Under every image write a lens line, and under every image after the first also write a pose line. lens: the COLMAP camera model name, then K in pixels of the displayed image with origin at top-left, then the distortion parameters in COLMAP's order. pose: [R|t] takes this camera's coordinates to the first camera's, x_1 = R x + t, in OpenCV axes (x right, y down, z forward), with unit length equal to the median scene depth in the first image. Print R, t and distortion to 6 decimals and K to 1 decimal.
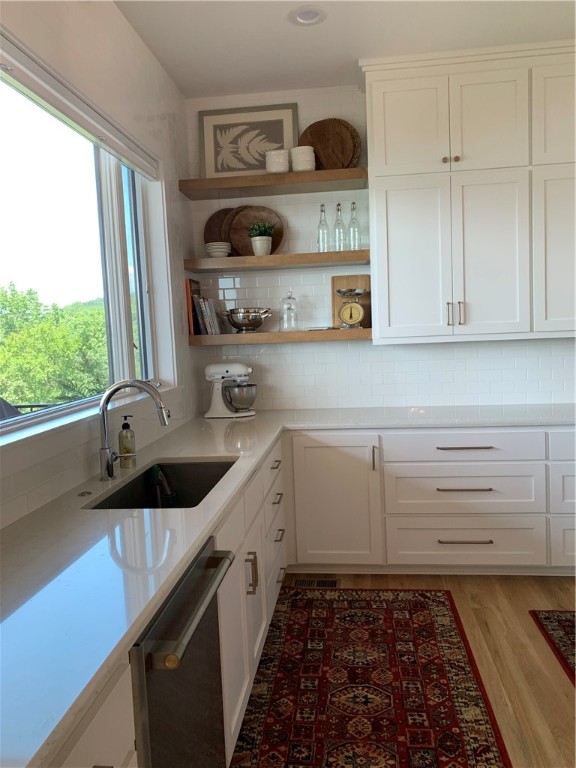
lens RADIAL K [[588.6, 0, 285.8], [0, 588.6, 379.4], [0, 0, 1]] dist [-0.002571, -0.005362]
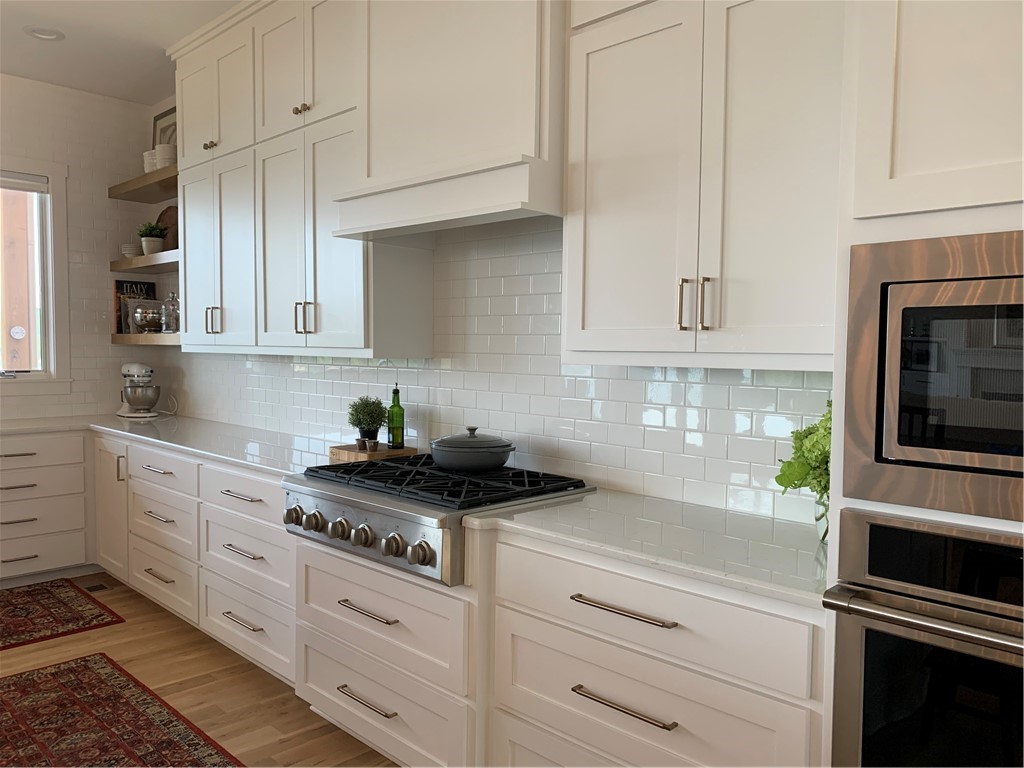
lens RADIAL K [[784.7, 0, 509.4], [0, 784.7, 389.4], [0, 0, 1]] dist [-0.002571, -0.005362]
pose [[0.790697, 0.082956, -0.606562, 1.400031], [-0.085768, 0.996016, 0.024415, -0.079105], [0.606170, 0.032719, 0.794662, 0.360395]]
